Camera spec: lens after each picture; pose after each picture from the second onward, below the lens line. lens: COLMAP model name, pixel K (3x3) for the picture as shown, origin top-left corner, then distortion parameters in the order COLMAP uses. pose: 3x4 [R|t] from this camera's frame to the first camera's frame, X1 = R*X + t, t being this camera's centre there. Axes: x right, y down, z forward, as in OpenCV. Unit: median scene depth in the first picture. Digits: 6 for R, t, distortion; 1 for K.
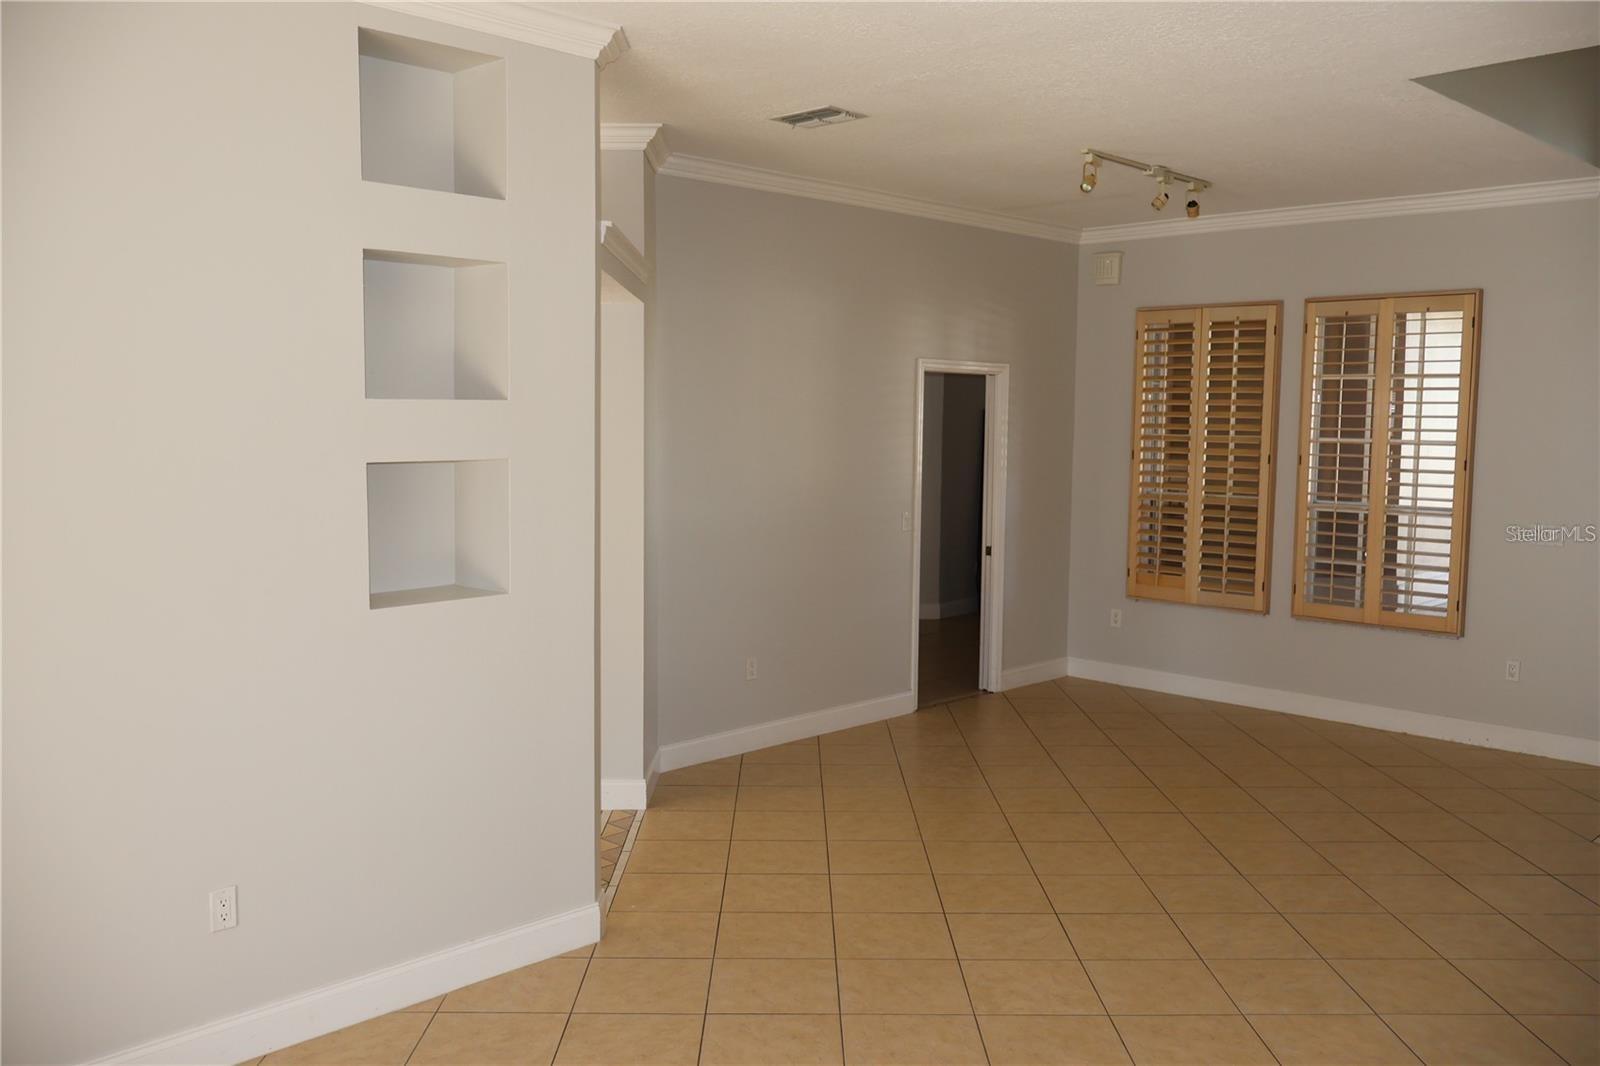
lens RADIAL K [[1330.7, 0, 800.0], [0, 1330.7, 533.0], [0, 0, 1]] dist [-0.013964, 0.020878]
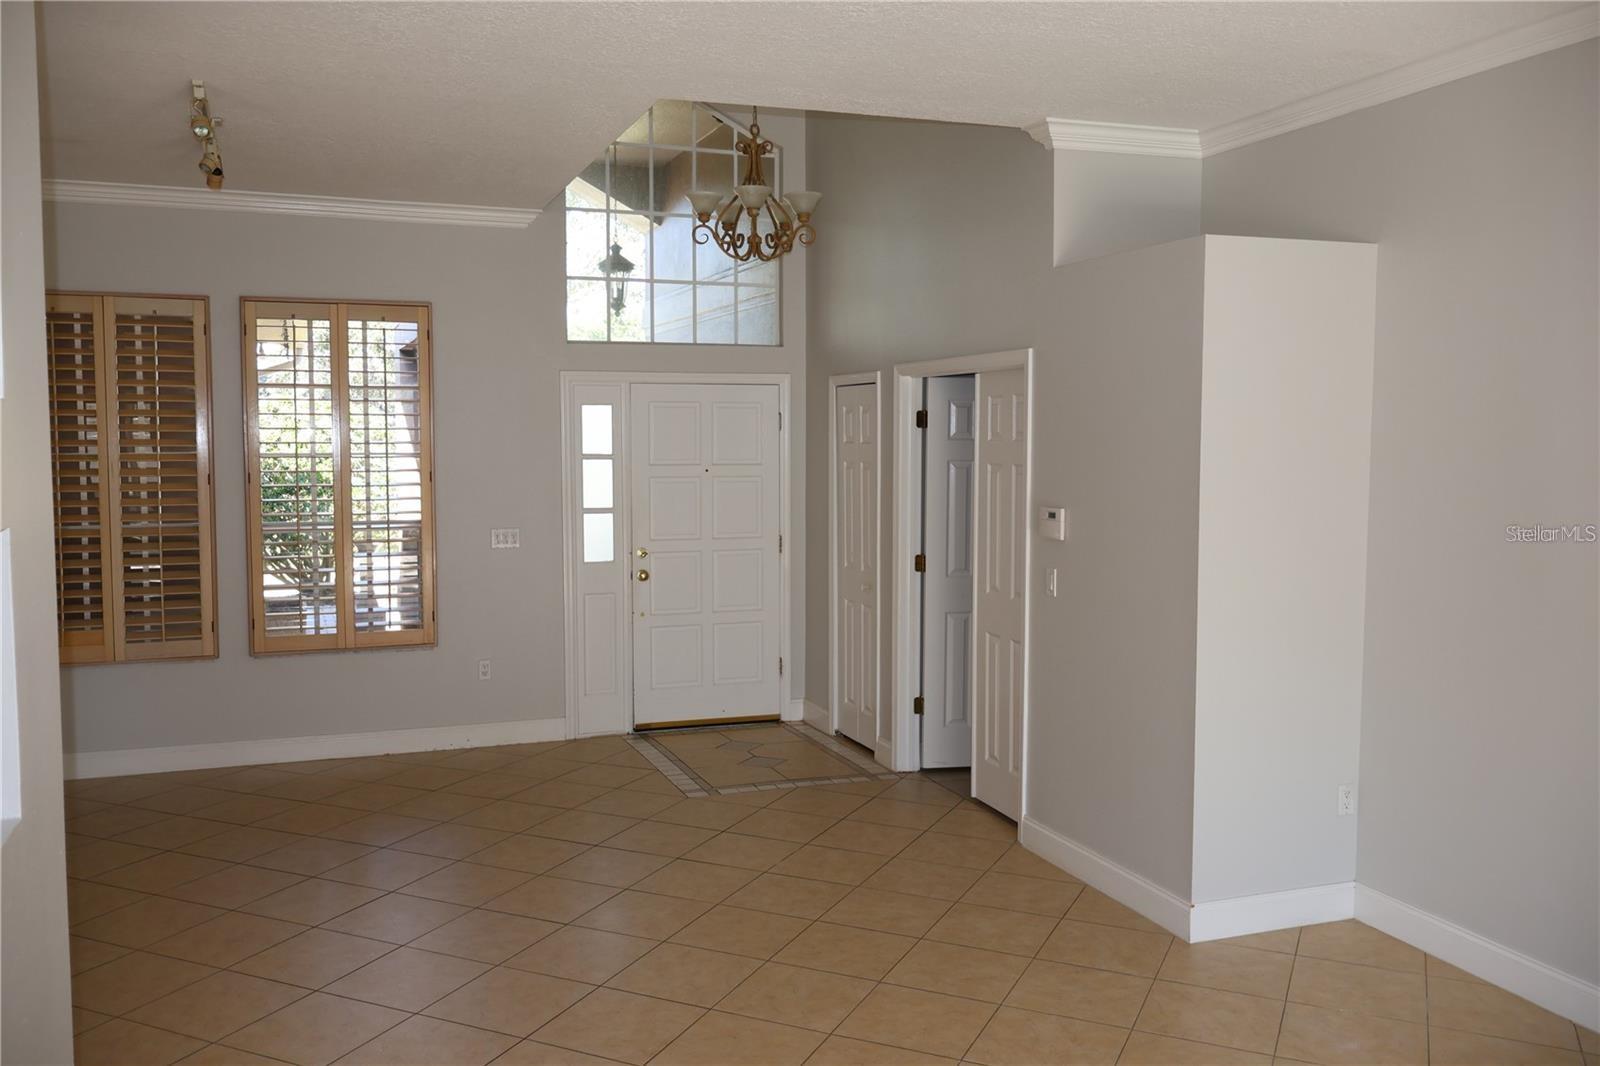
lens RADIAL K [[1330.7, 0, 800.0], [0, 1330.7, 533.0], [0, 0, 1]] dist [-0.013964, 0.020878]
pose [[0.411769, -0.077813, 0.907960, -0.276491], [0.084426, 0.995320, 0.047011, -0.029027], [-0.907369, 0.057298, 0.416411, 0.297104]]
